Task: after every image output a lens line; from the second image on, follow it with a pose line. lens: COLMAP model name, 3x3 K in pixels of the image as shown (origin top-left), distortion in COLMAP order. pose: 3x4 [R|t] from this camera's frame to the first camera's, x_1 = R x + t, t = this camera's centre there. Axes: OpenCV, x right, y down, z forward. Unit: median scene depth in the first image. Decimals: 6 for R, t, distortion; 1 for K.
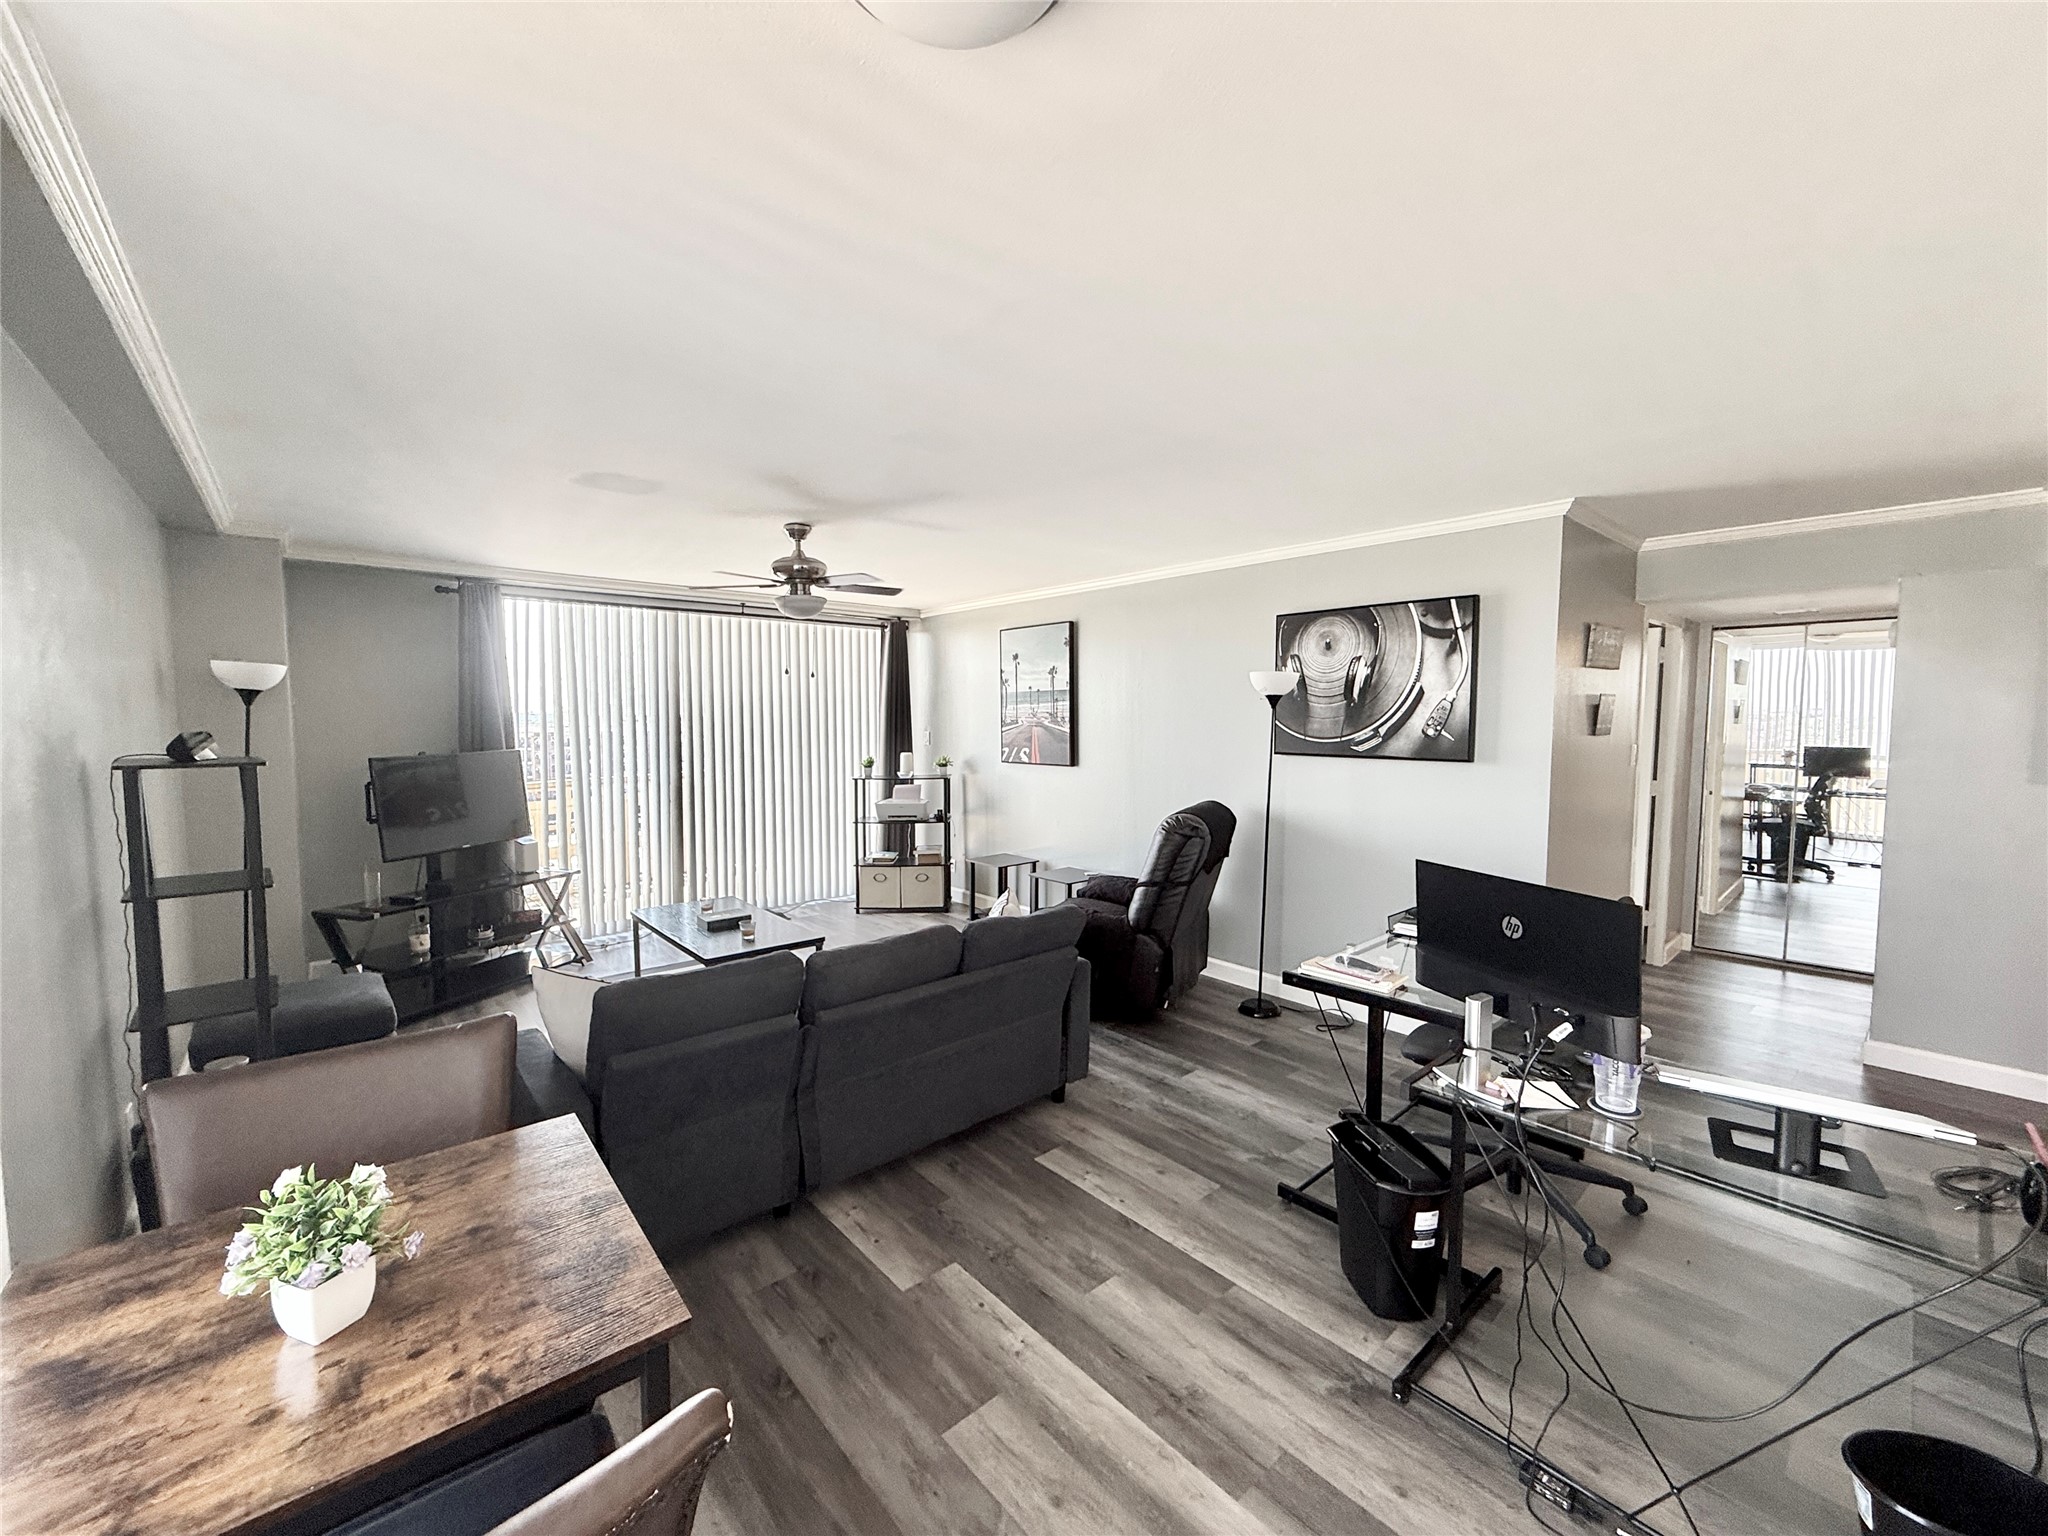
lens RADIAL K [[813.1, 0, 1026.9], [0, 813.1, 767.6], [0, 0, 1]] dist [0.000229, -0.000048]
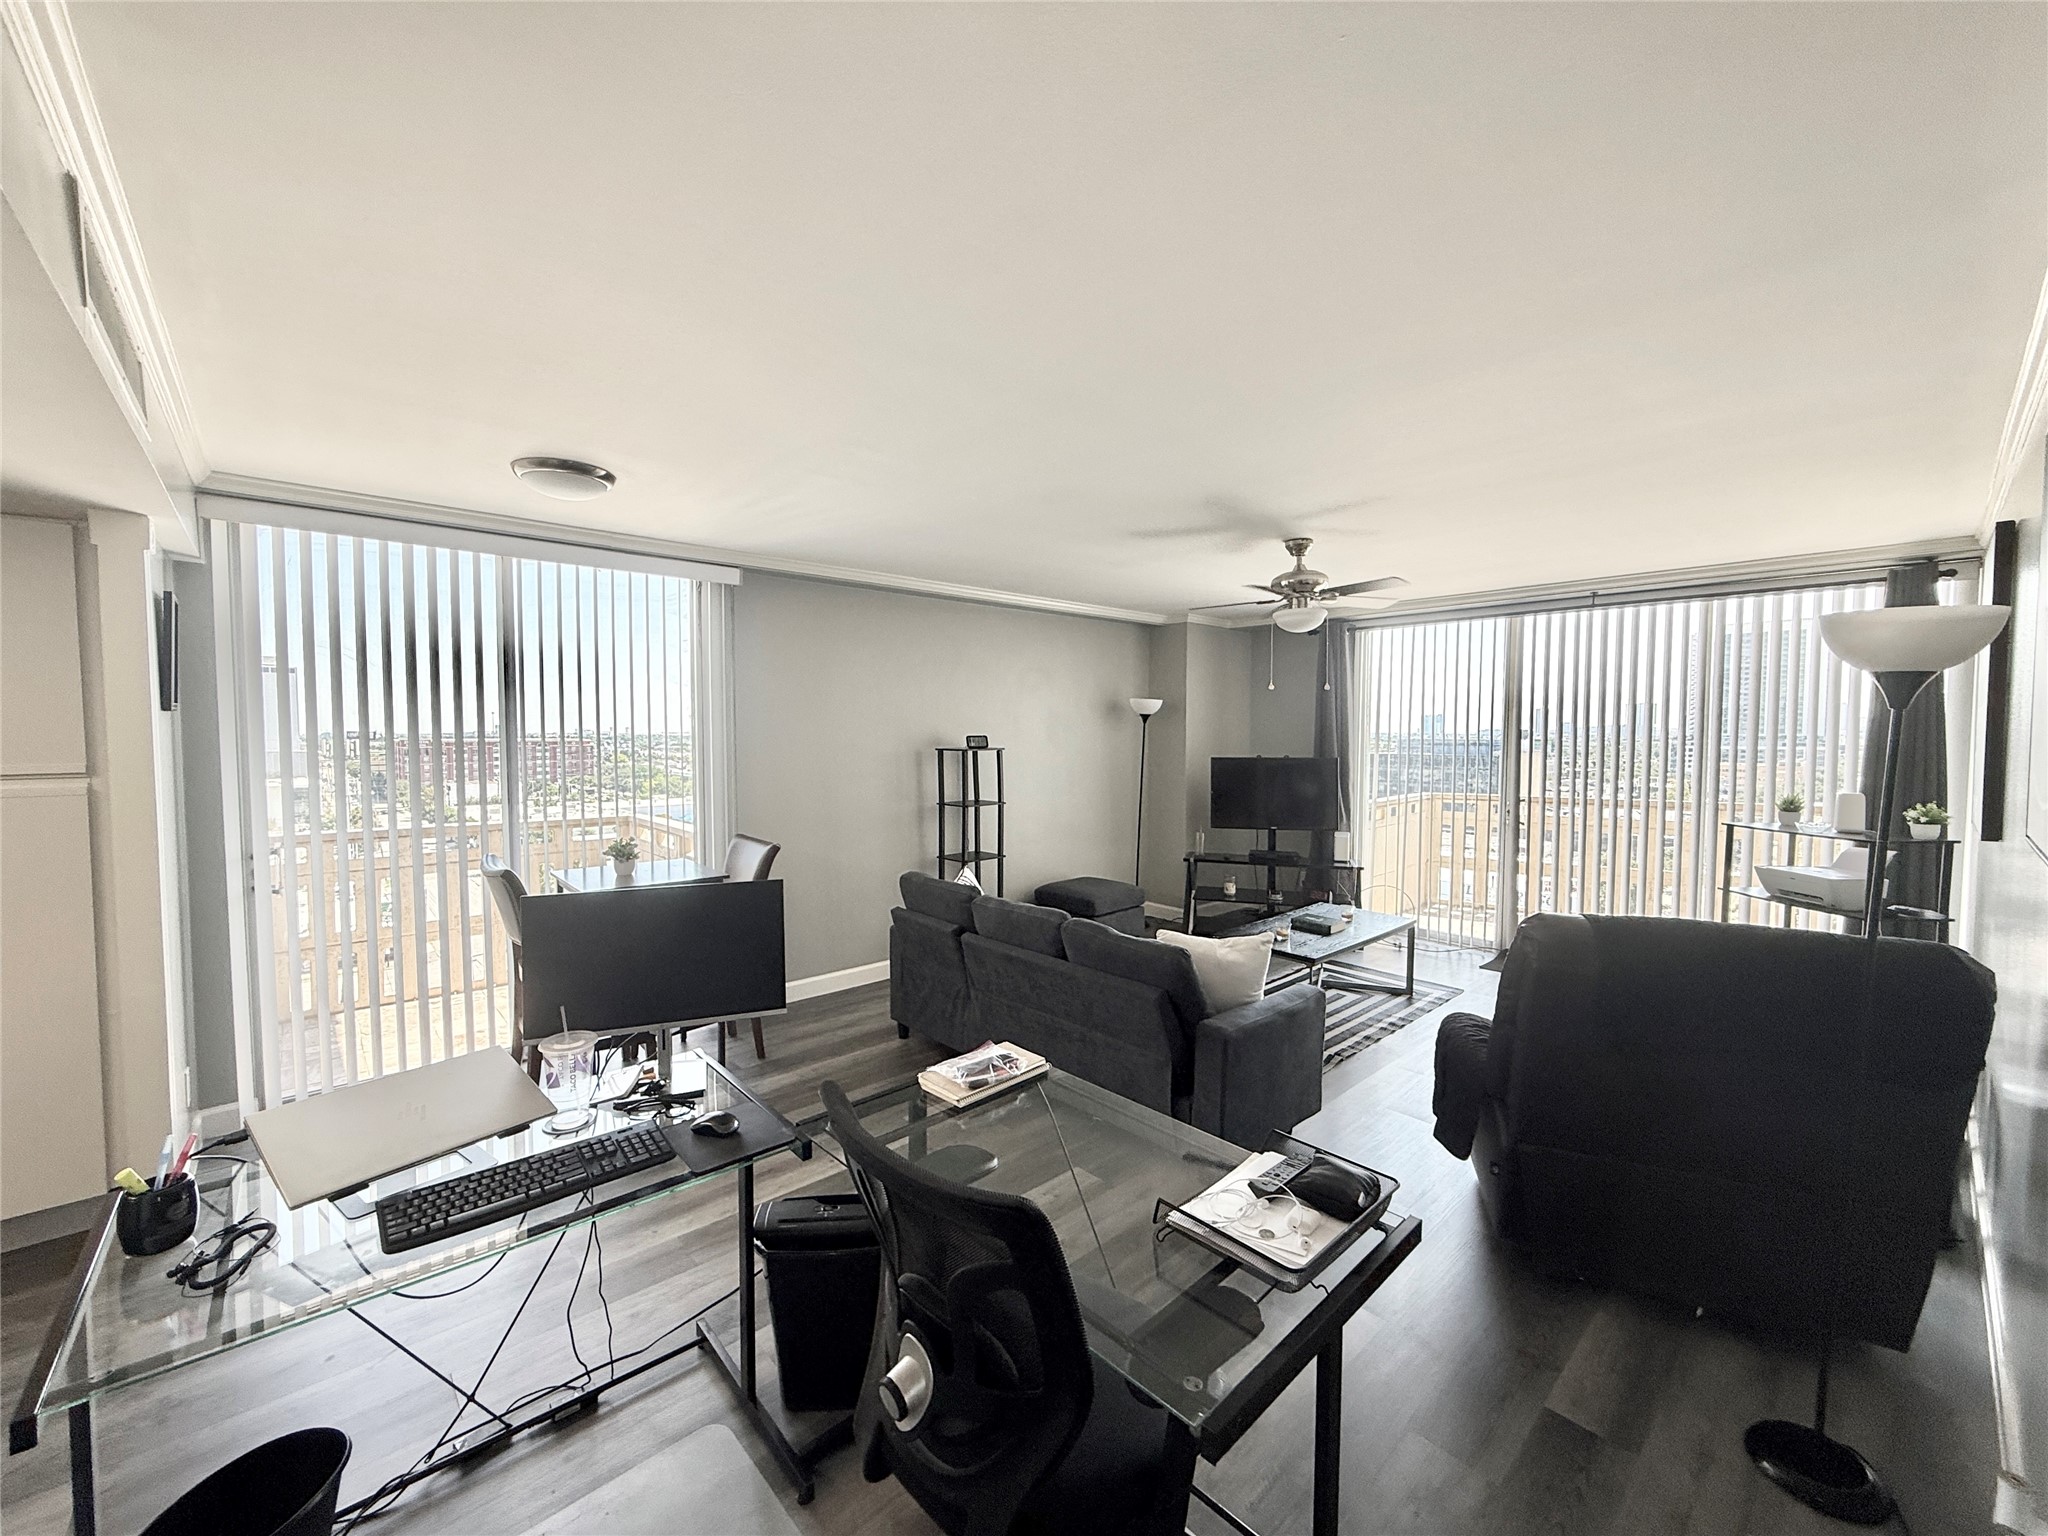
lens RADIAL K [[813.1, 0, 1017.1], [0, 813.1, 769.2], [0, 0, 1]] dist [0.000229, -0.000048]
pose [[0.015027, 0.043741, -0.998930, 0.711864], [-0.066248, 0.996891, 0.042655, -0.032987], [0.997690, 0.065537, 0.017878, 0.633657]]
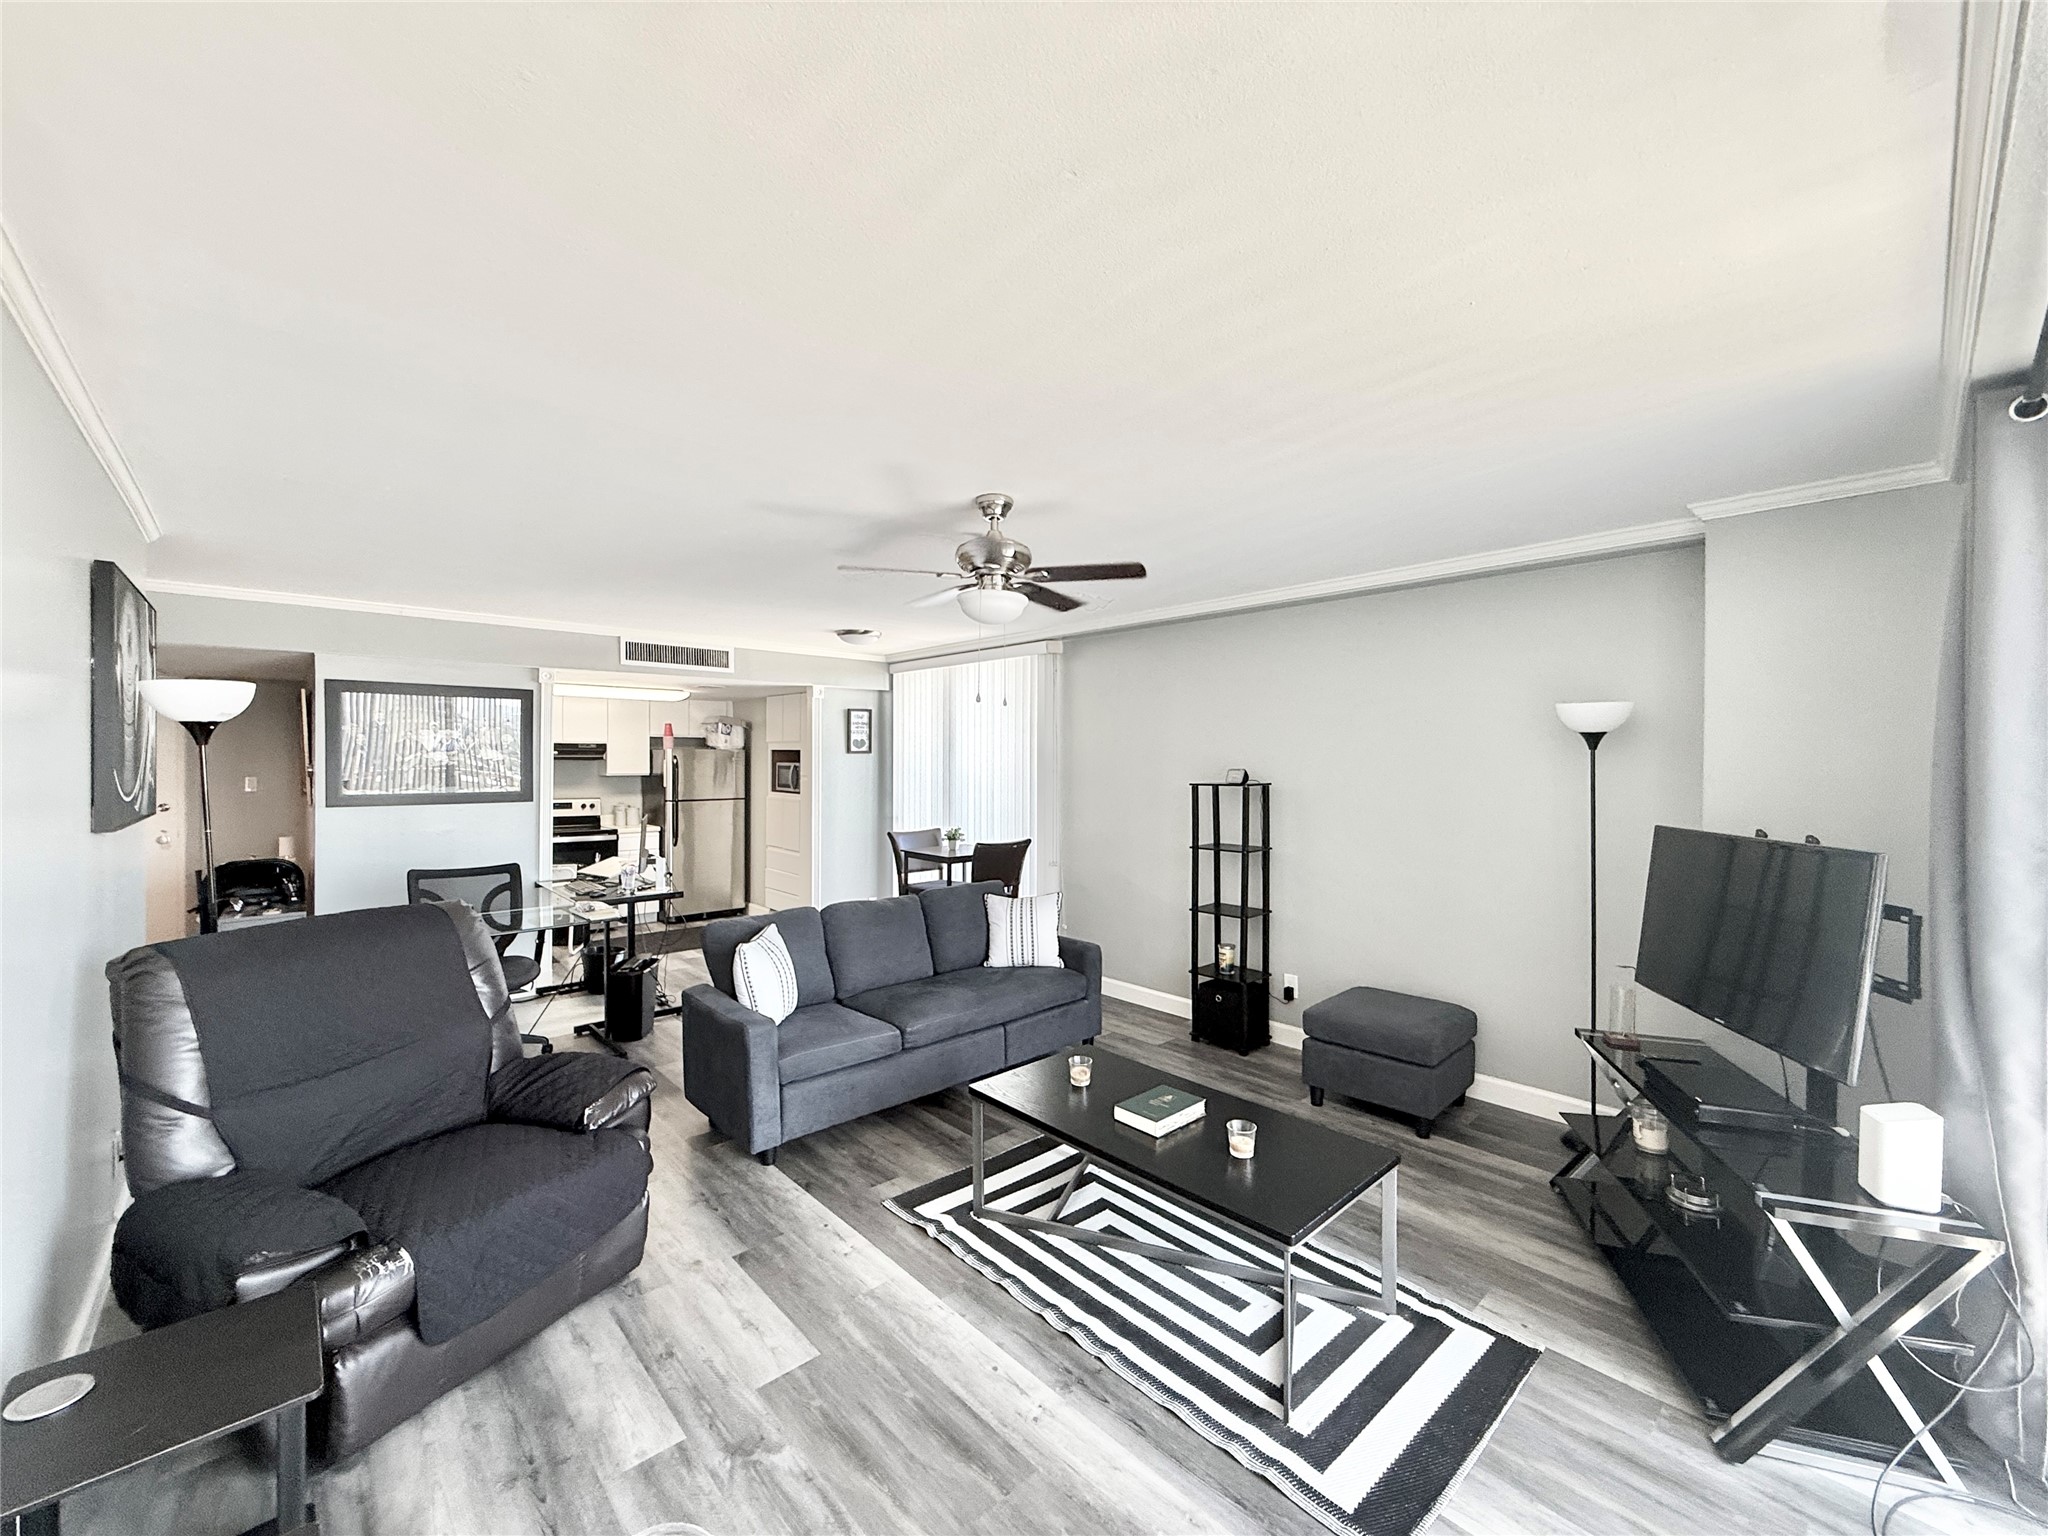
lens RADIAL K [[813.1, 0, 1020.8], [0, 813.1, 761.7], [0, 0, 1]] dist [0.000229, -0.000048]
pose [[-0.999807, -0.005010, -0.018973, -0.269321], [-0.006214, 0.997932, 0.063976, -0.103042], [0.018613, 0.064081, -0.997771, 1.624976]]
